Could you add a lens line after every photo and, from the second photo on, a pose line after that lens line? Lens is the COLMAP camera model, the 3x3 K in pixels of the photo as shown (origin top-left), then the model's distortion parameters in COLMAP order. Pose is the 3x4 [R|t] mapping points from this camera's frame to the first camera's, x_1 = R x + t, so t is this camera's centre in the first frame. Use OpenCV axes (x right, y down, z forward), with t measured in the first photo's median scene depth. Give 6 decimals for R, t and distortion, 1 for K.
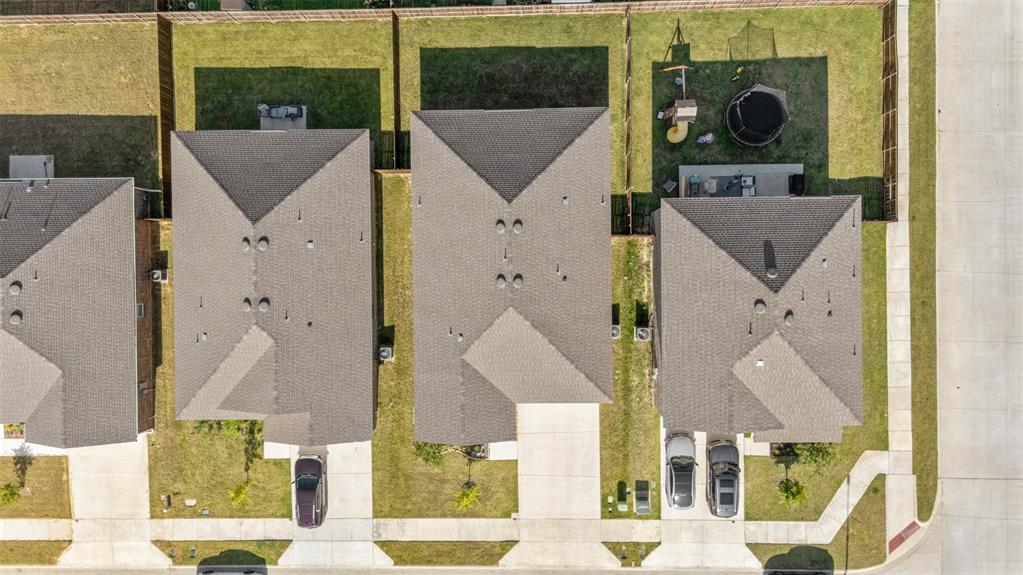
lens RADIAL K [[760.3, 0, 511.5], [0, 760.3, 287.5], [0, 0, 1]] dist [0.083817, -0.091136]
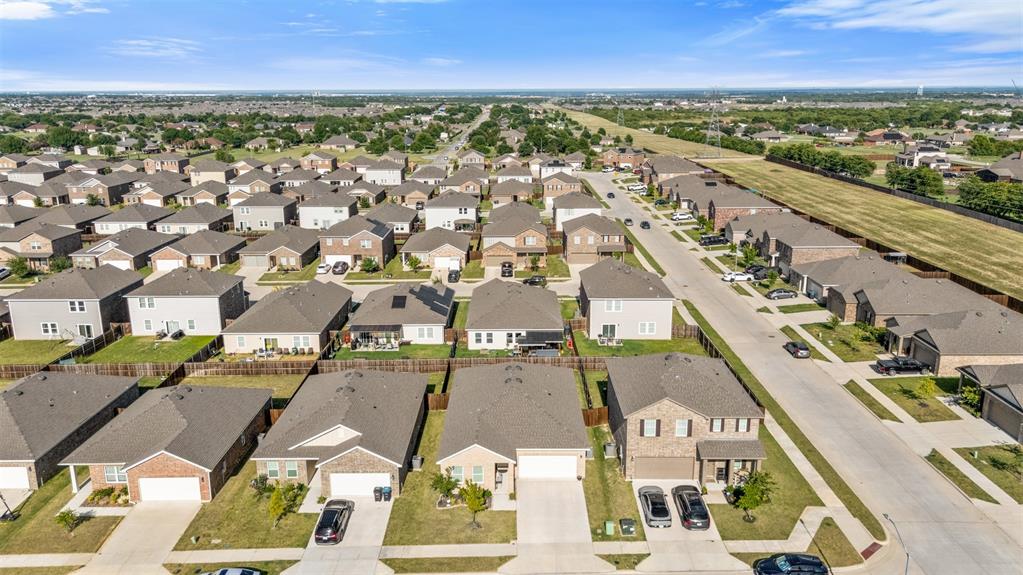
lens RADIAL K [[760.3, 0, 511.5], [0, 760.3, 287.5], [0, 0, 1]] dist [0.083817, -0.091136]
pose [[0.999589, 0.027679, -0.007399, -0.000292], [-0.013749, 0.236848, -0.971449, 1.279817], [-0.025136, 0.971152, 0.237131, 0.392261]]
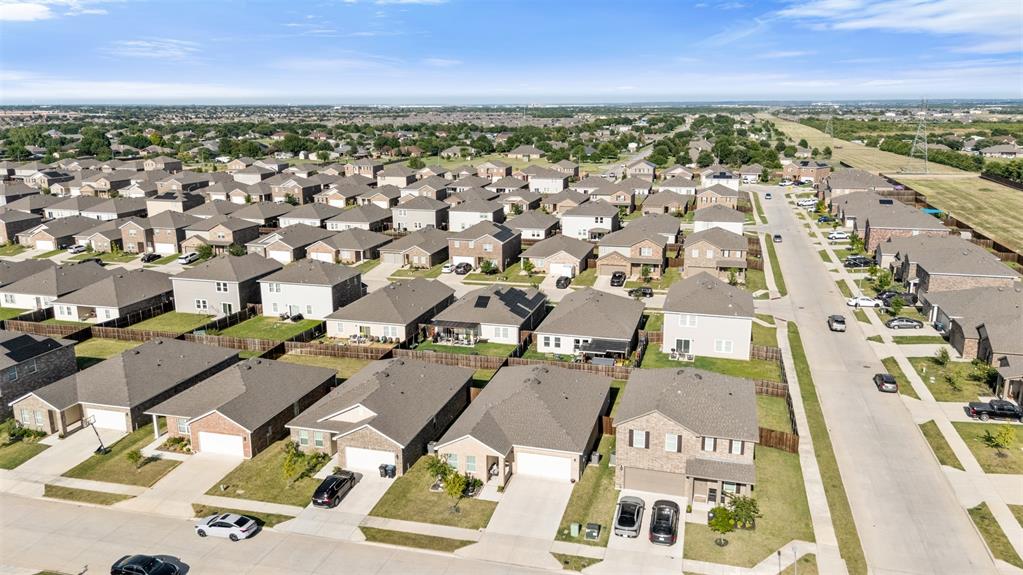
lens RADIAL K [[760.3, 0, 511.5], [0, 760.3, 287.5], [0, 0, 1]] dist [0.083817, -0.091136]
pose [[0.959202, 0.090475, -0.267853, 0.324289], [-0.281427, 0.215033, -0.935179, 1.290876], [-0.027013, 0.972407, 0.231723, 0.381395]]
